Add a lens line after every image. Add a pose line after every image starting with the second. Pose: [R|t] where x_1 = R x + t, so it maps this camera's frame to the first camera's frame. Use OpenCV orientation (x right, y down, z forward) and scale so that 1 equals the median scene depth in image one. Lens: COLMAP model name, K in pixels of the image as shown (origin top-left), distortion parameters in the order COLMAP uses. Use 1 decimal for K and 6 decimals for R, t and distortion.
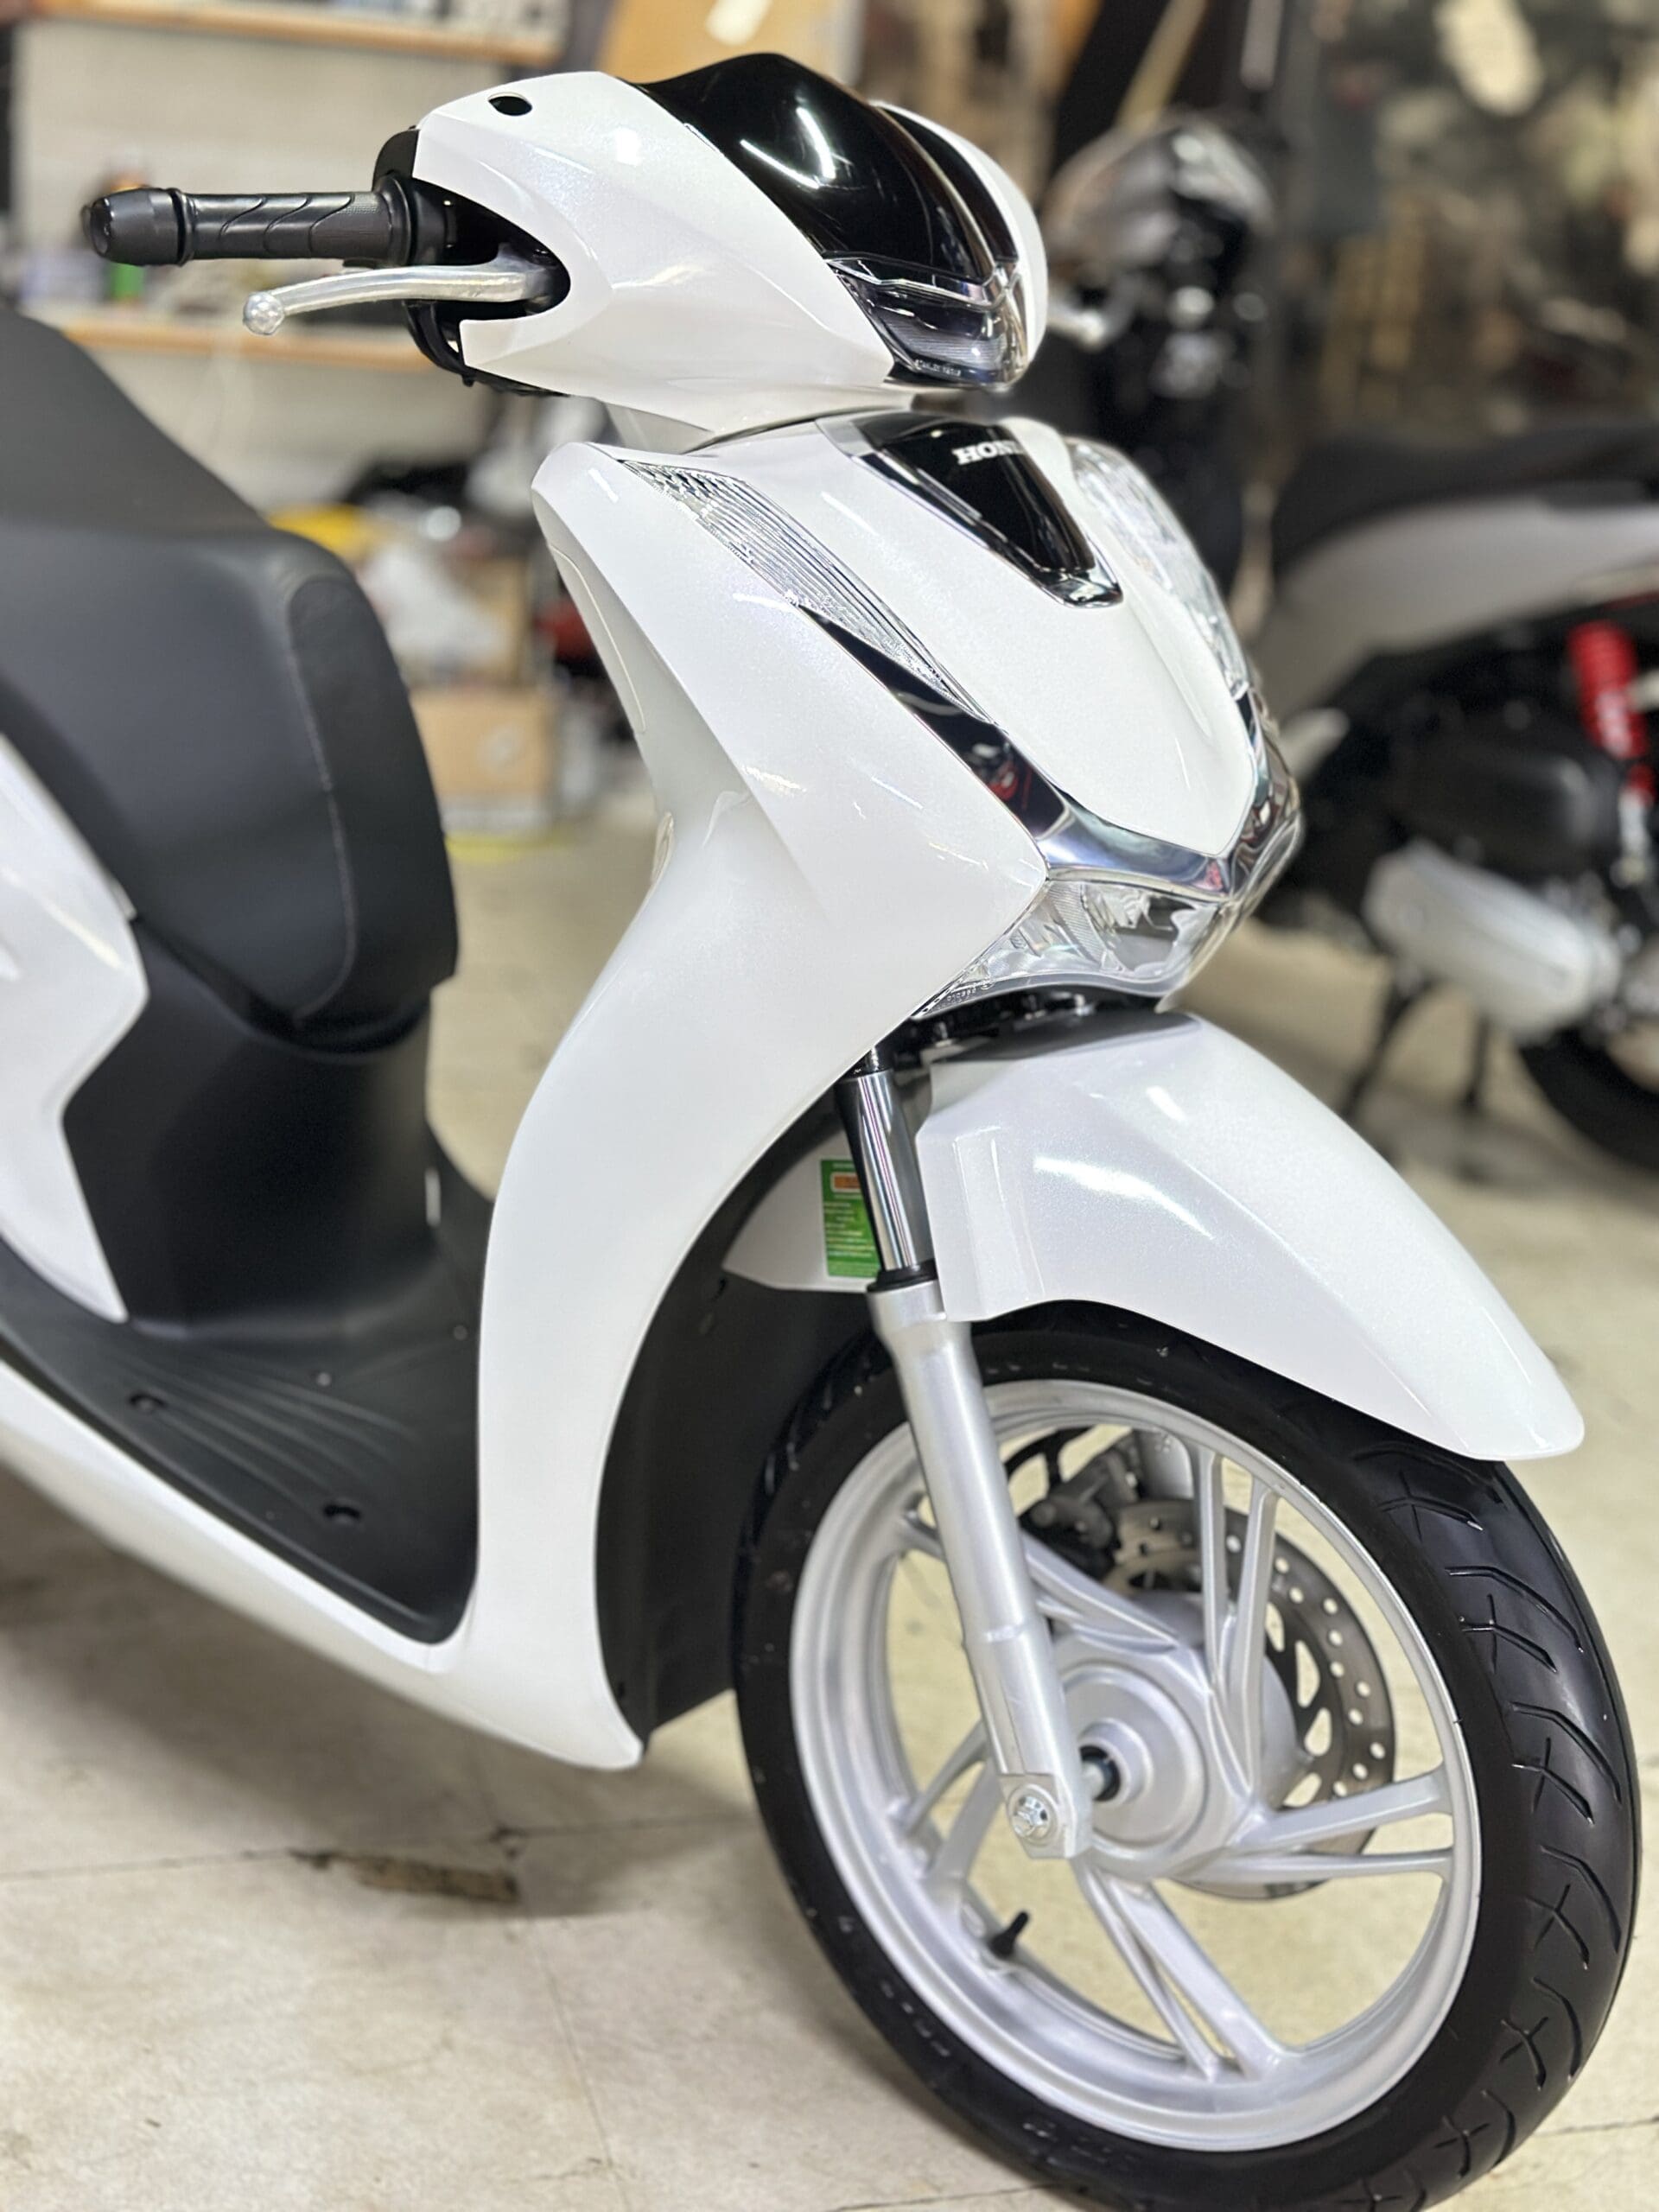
lens RADIAL K [[3087.4, 0, 829.5], [0, 3087.4, 1106.0], [0, 0, 1]] dist [0.139824, -0.030457]
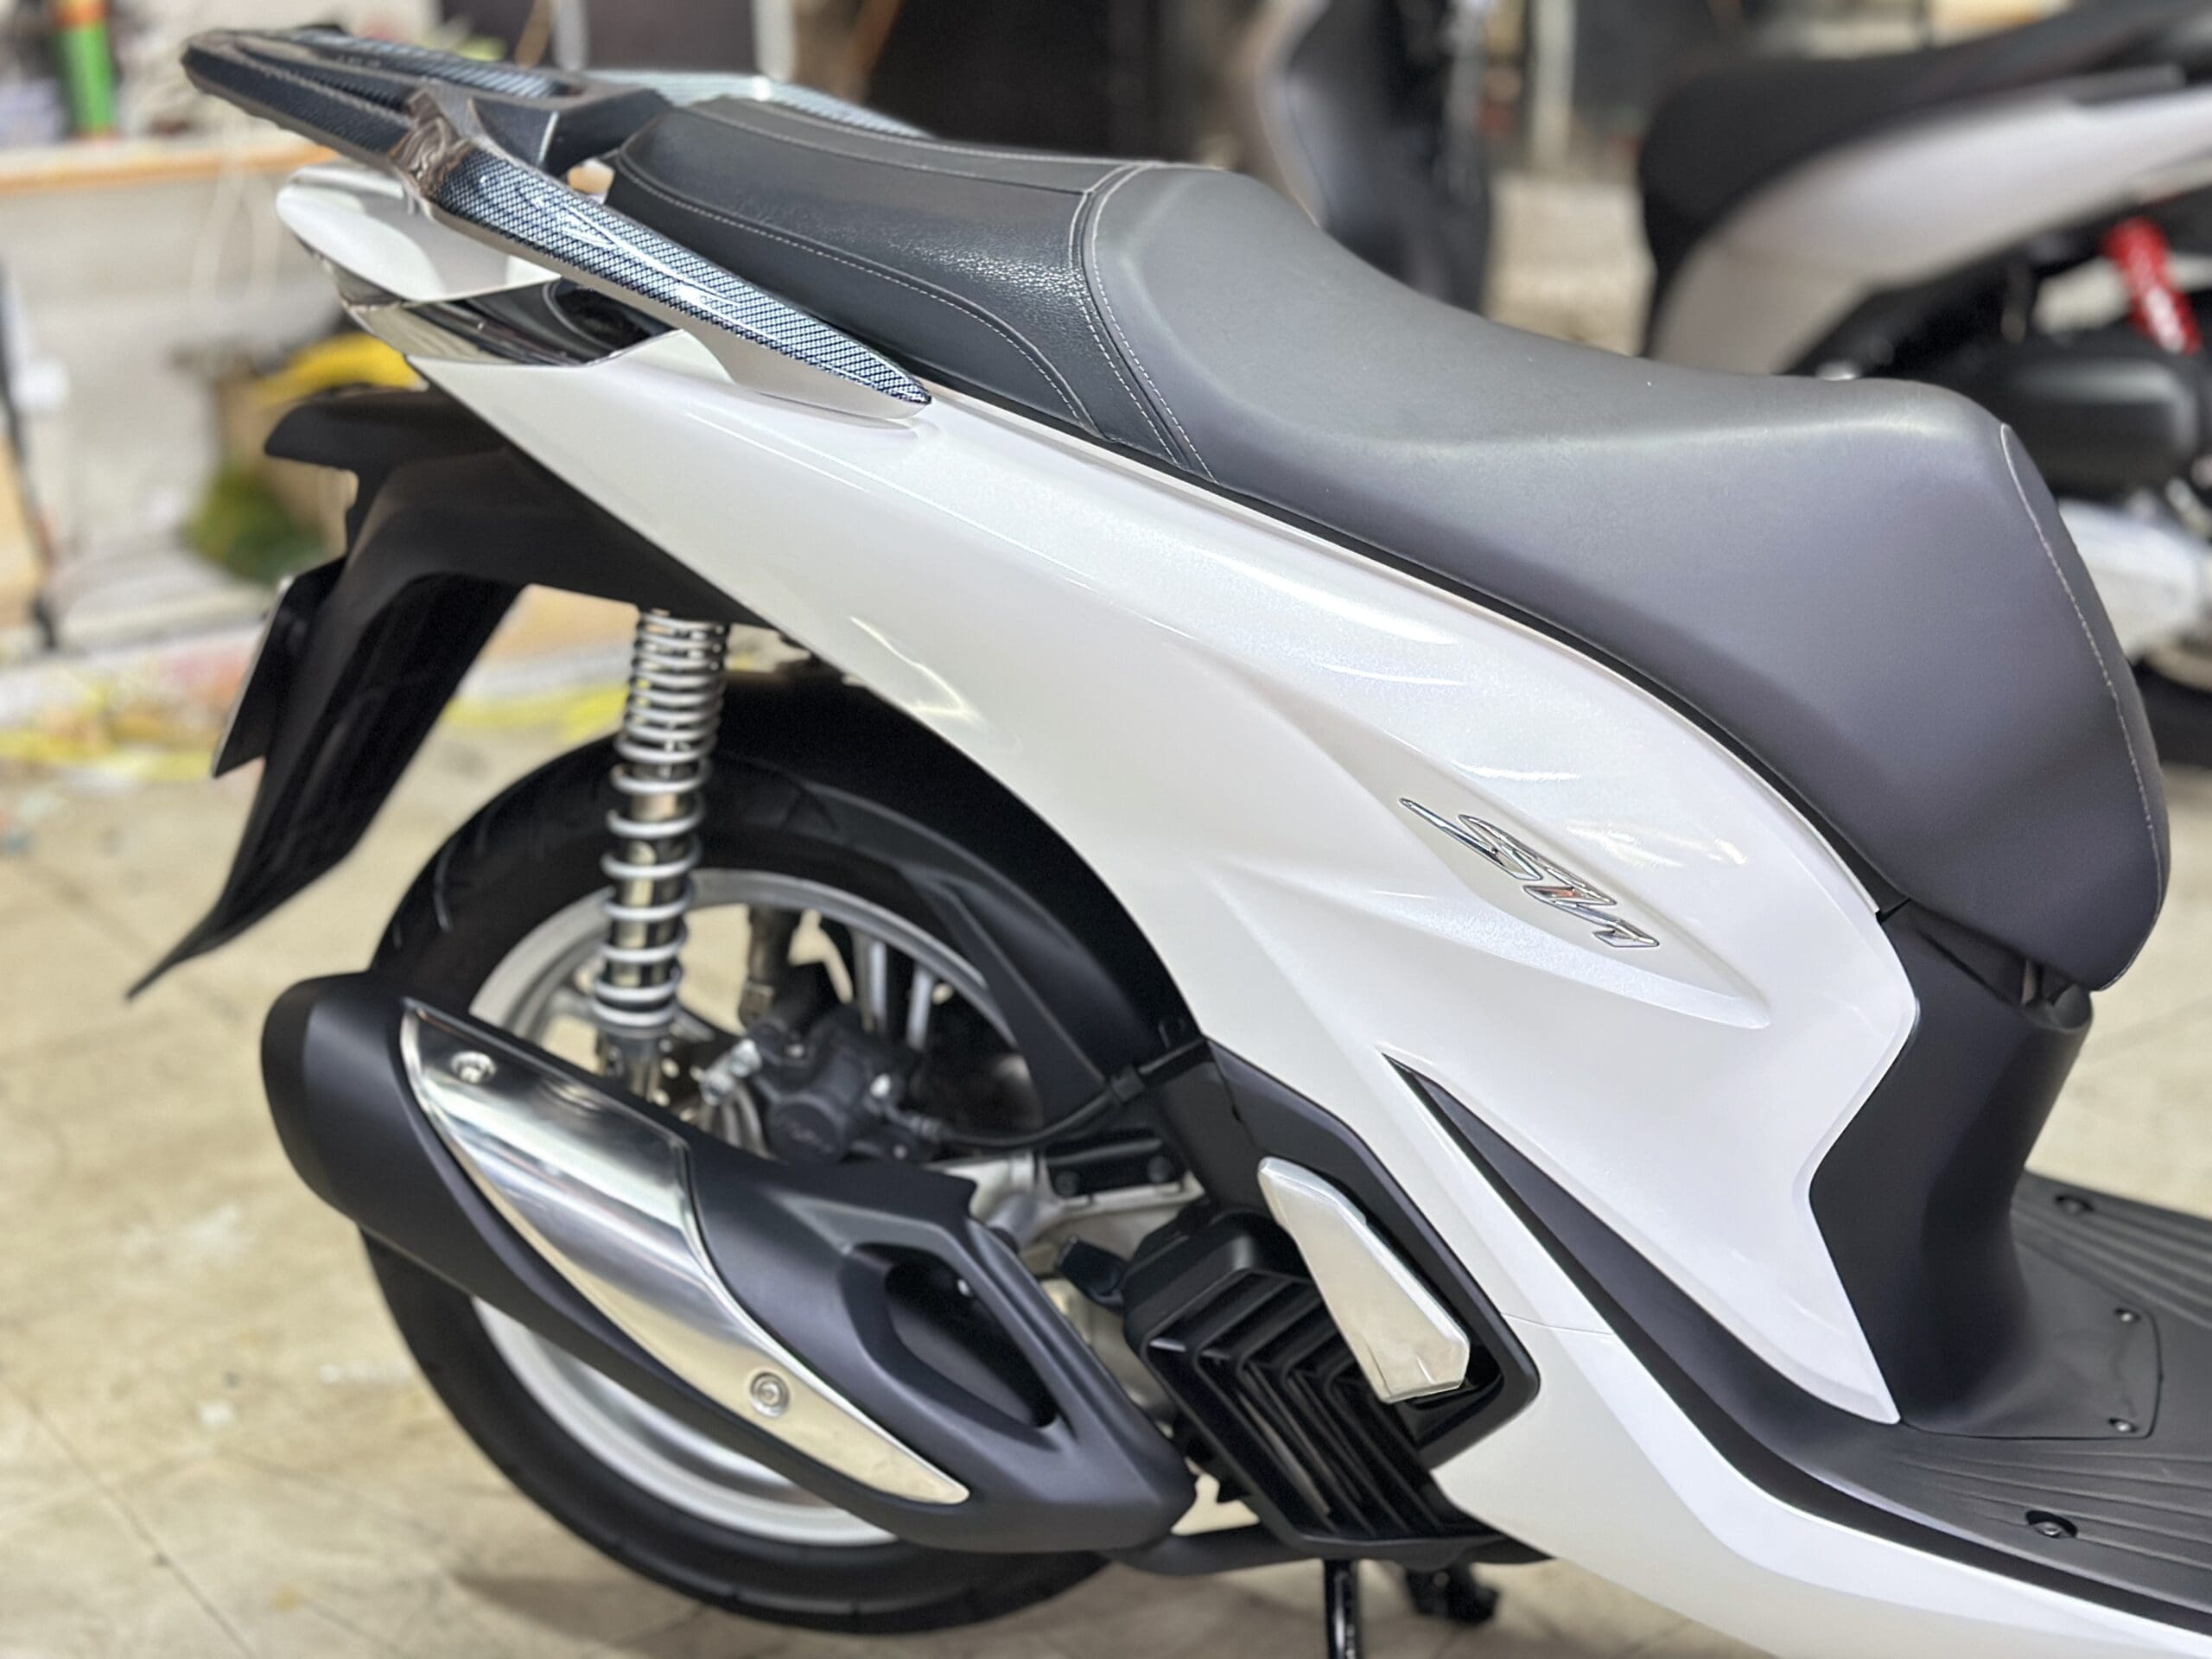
lens RADIAL K [[3087.4, 0, 1145.5], [0, 3087.4, 821.5], [0, 0, 1]] dist [0.139824, -0.030457]
pose [[0.935063, -0.220533, 0.277528, -0.674614], [0.214613, 0.975317, 0.051933, -0.181472], [-0.282130, 0.011001, 0.959313, 0.356995]]
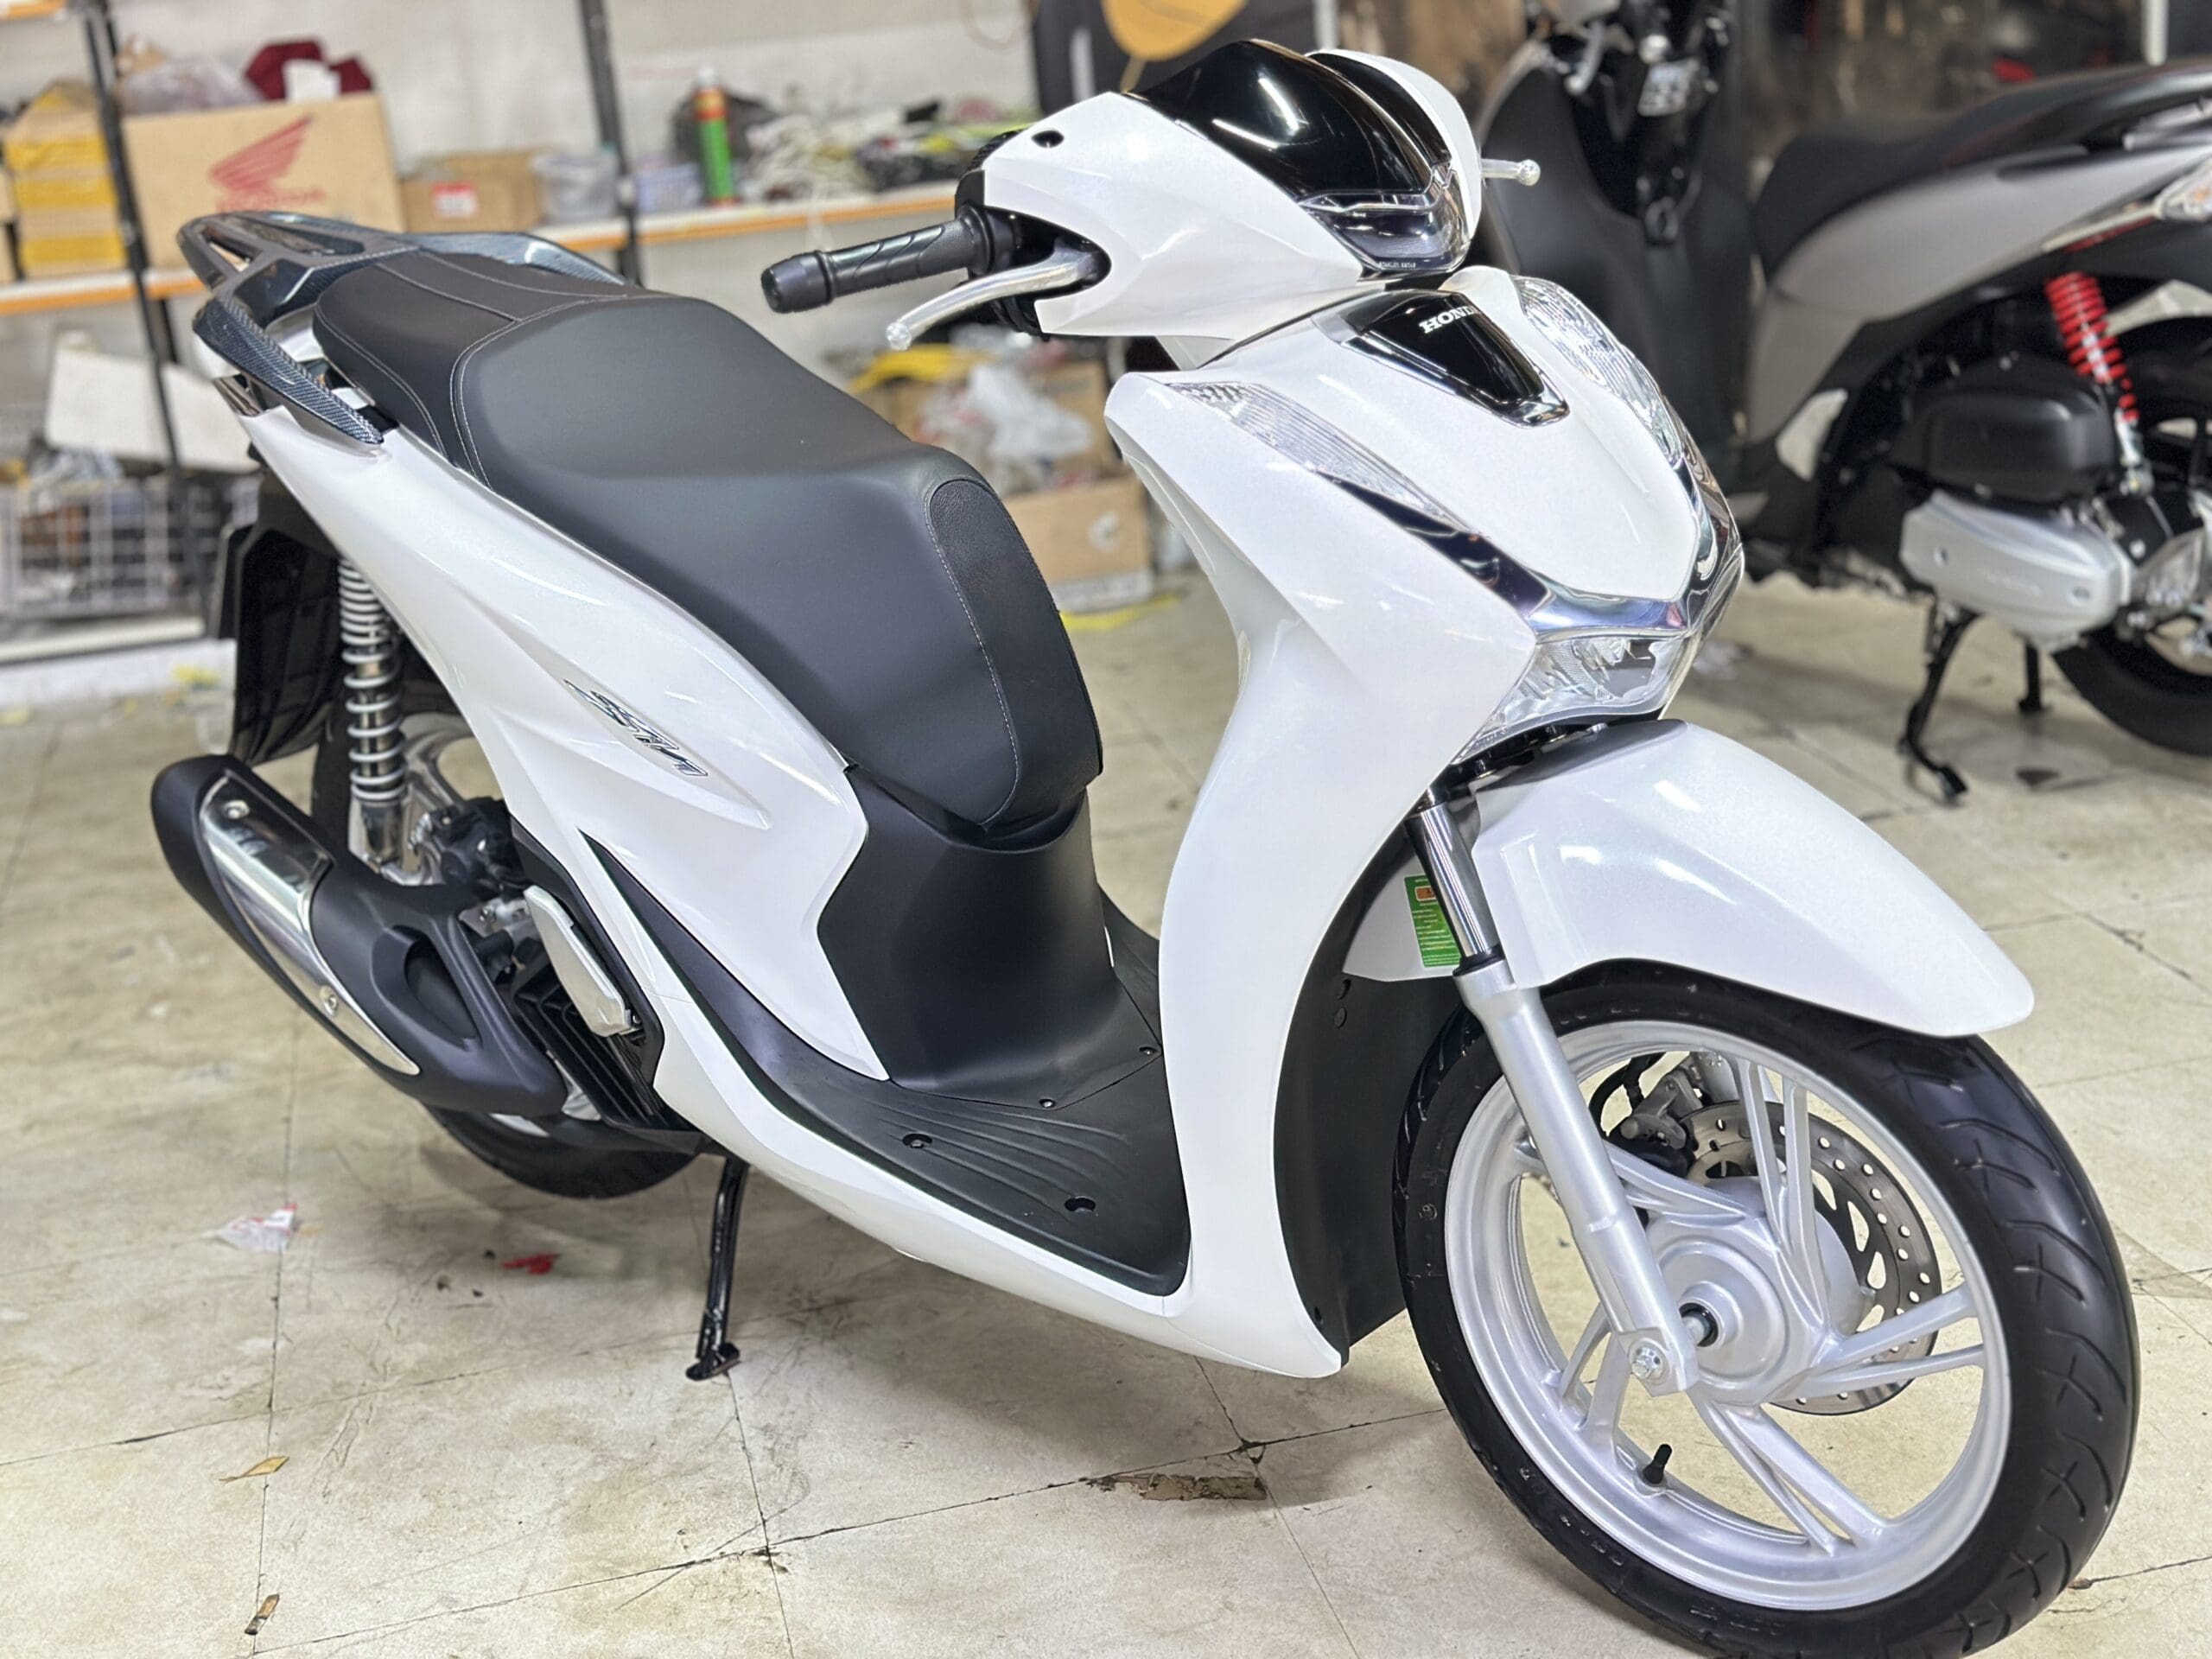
lens RADIAL K [[3030.3, 0, 1106.0], [0, 3030.3, 829.5], [0, 0, 1]] dist [0.167756, -0.021165]
pose [[0.980838, -0.153401, -0.120107, 0.029526], [0.154186, 0.988038, -0.002781, -0.017788], [0.119097, -0.015791, 0.992757, -0.257101]]
